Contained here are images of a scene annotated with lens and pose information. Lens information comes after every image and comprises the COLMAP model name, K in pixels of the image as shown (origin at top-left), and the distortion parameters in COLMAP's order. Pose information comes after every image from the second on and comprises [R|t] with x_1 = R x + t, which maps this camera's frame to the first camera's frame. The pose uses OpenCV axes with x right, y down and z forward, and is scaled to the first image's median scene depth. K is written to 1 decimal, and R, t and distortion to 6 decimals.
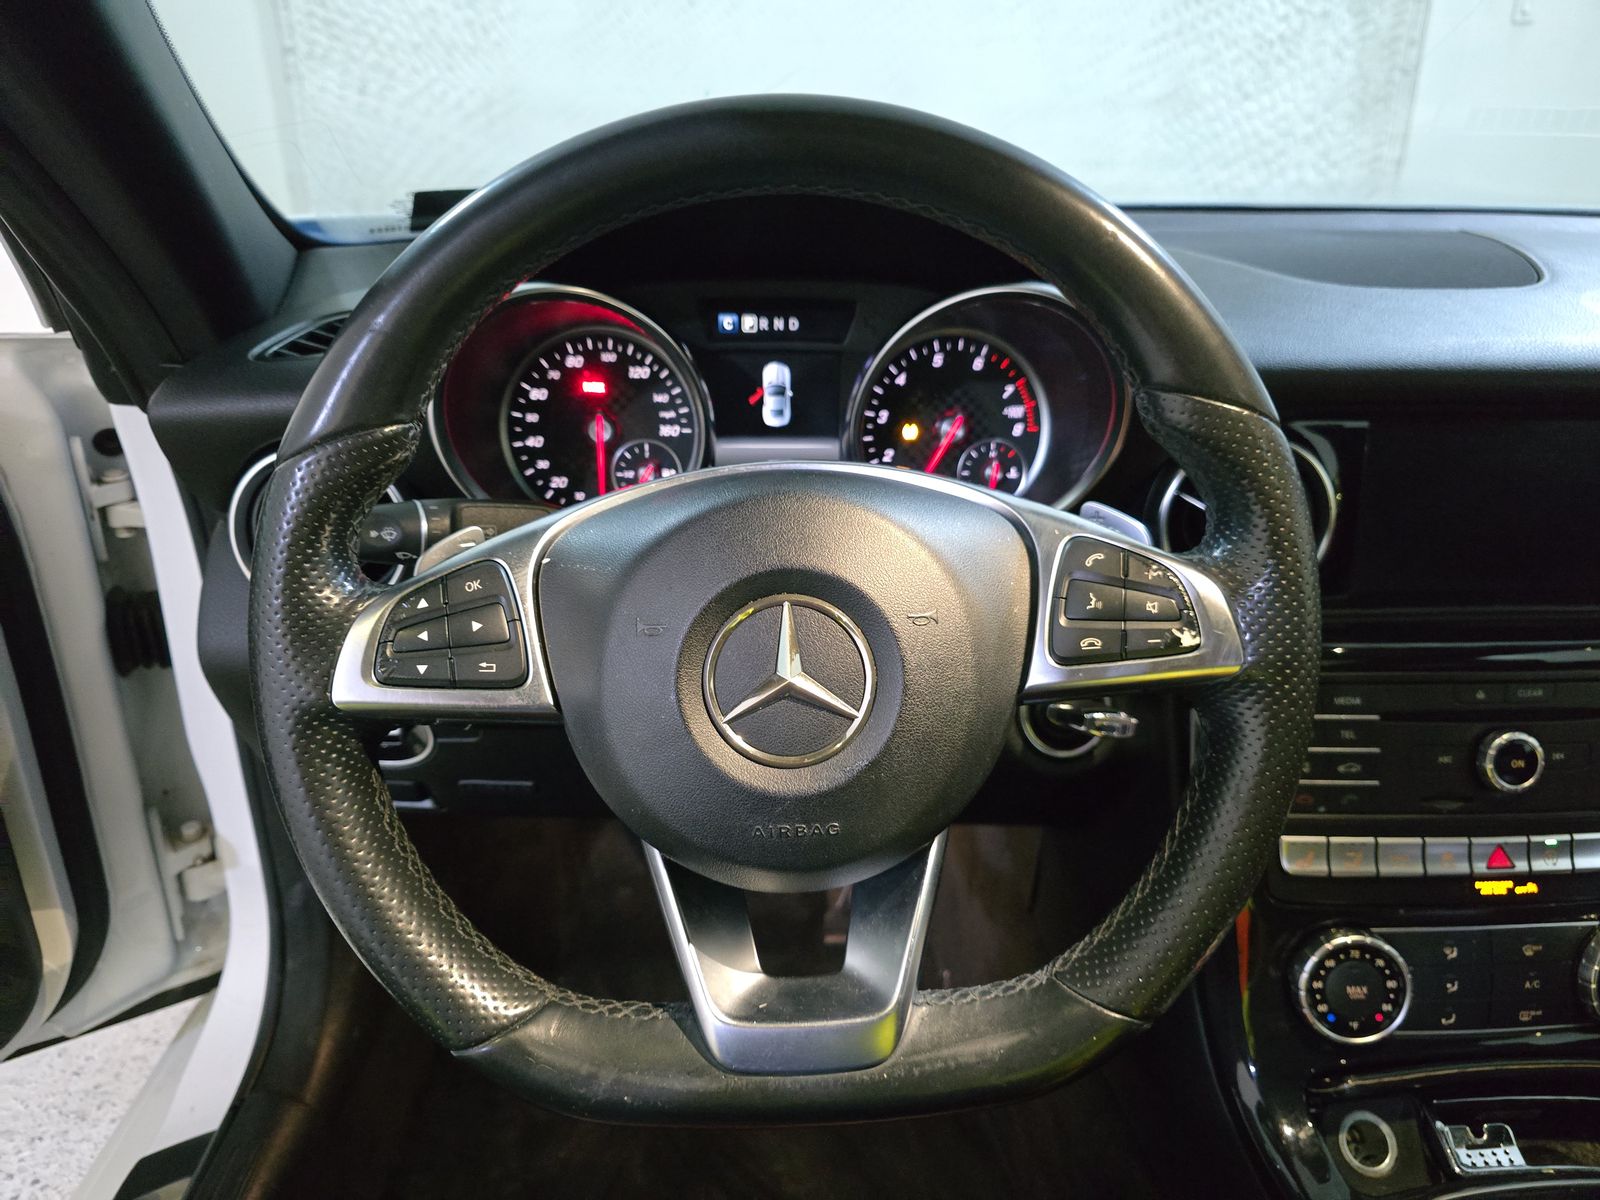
lens RADIAL K [[1097.2, 0, 799.4], [0, 1097.2, 609.4], [0, 0, 1]] dist [0.080880, -0.102604]
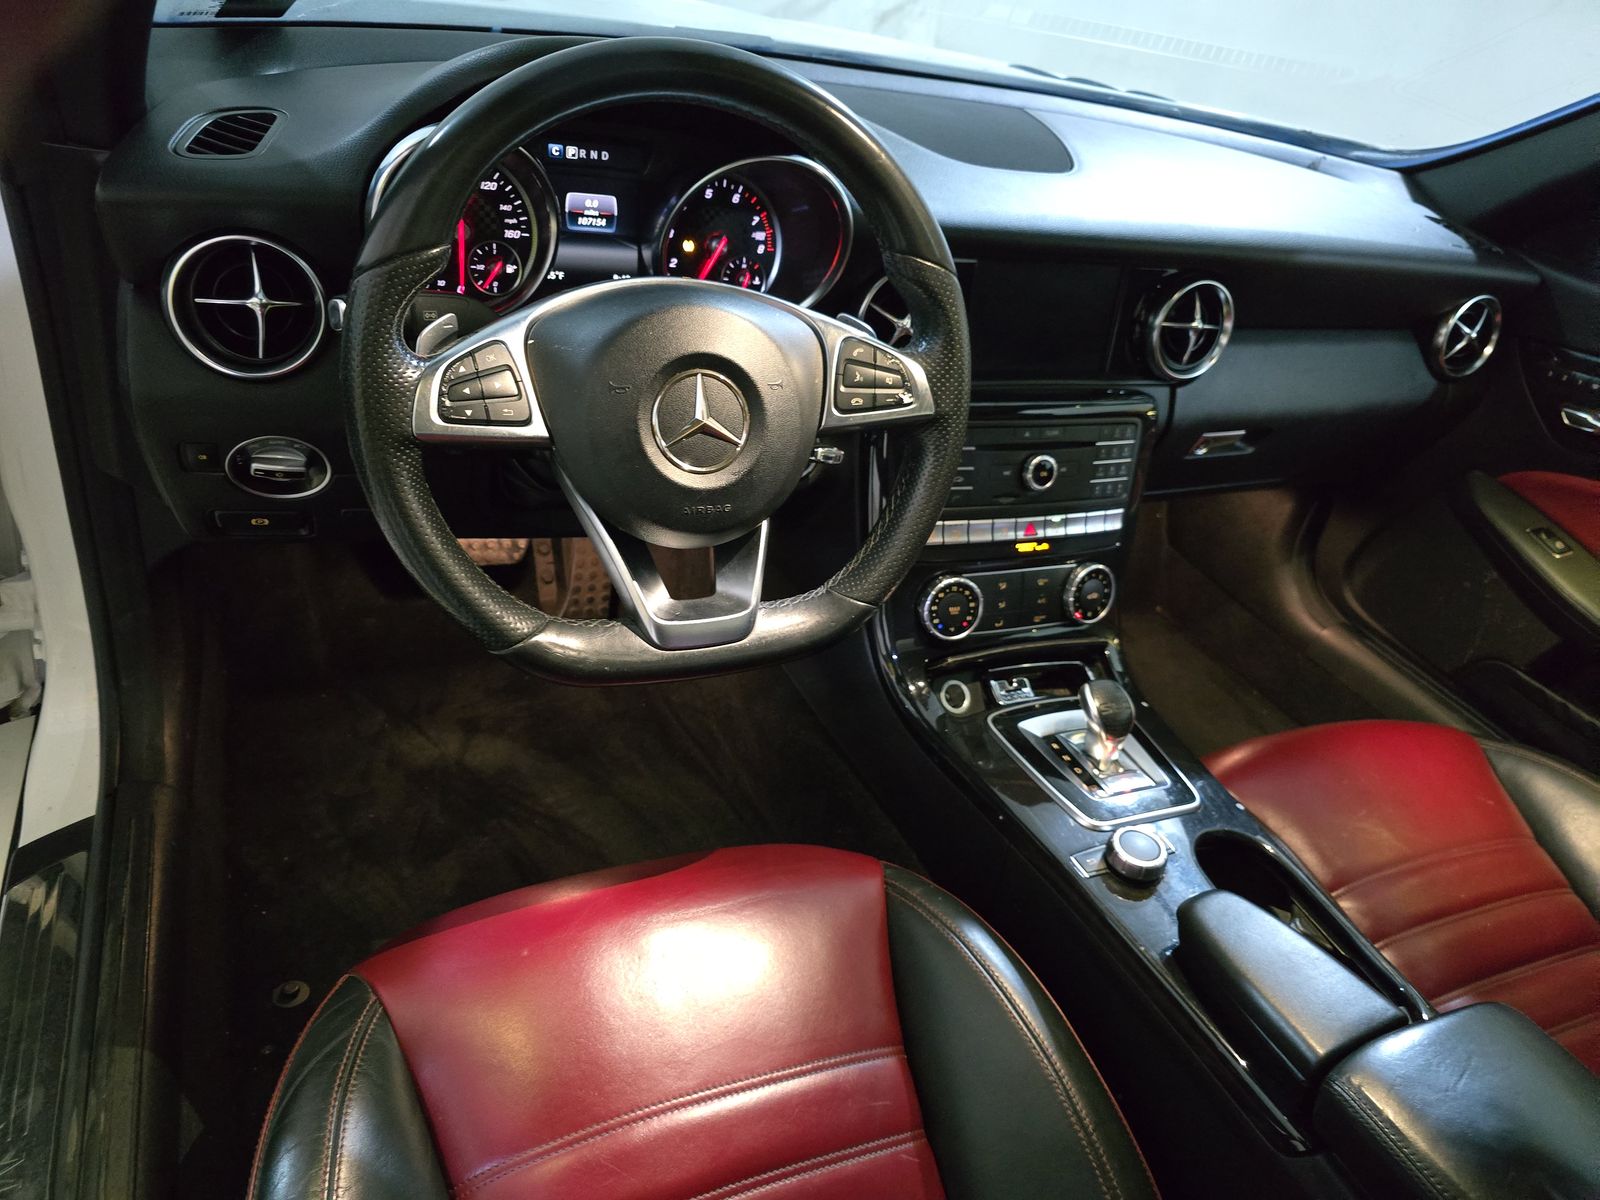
lens RADIAL K [[1070.1, 0, 800.0], [0, 1070.1, 600.0], [0, 0, 1]] dist [0.044200, -0.035340]
pose [[0.927865, -0.061141, 0.367870, -0.325602], [-0.016059, 0.979002, 0.203216, -0.003113], [-0.372570, -0.194464, 0.907400, -0.403440]]
